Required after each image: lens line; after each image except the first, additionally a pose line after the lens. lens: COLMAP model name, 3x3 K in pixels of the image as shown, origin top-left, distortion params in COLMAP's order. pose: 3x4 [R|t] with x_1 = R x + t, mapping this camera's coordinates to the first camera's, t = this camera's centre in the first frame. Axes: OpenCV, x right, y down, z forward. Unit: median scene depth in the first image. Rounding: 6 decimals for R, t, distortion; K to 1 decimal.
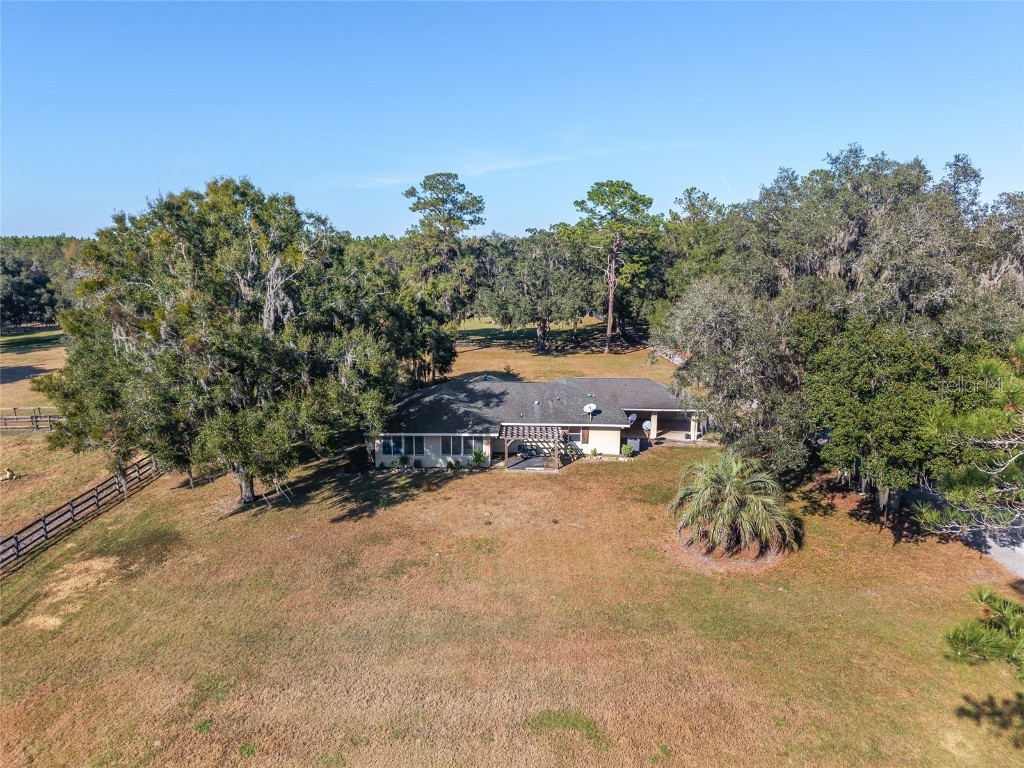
lens RADIAL K [[718.7, 0, 512.0], [0, 718.7, 384.0], [0, 0, 1]] dist [0.005050, 0.000348]
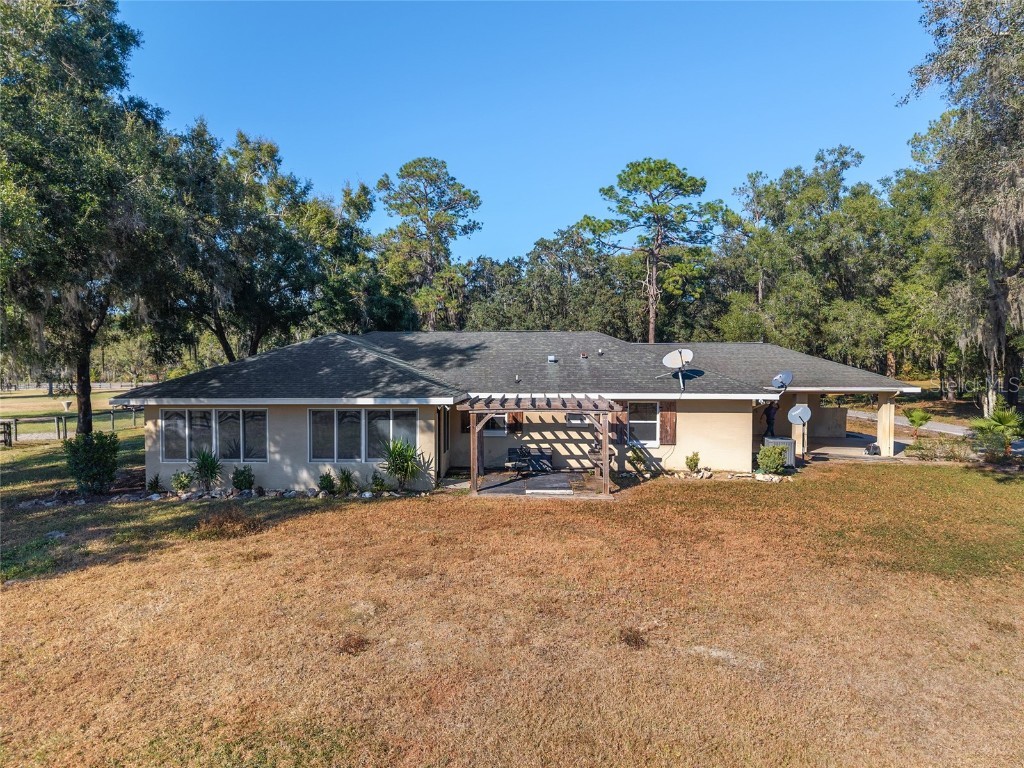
lens RADIAL K [[709.8, 0, 512.0], [0, 709.8, 384.0], [0, 0, 1]] dist [-0.001916, -0.001163]
pose [[0.999810, -0.001958, -0.019387, 0.019000], [-0.001033, 0.988218, -0.153050, 0.112322], [0.019458, 0.153041, 0.988028, 0.588642]]
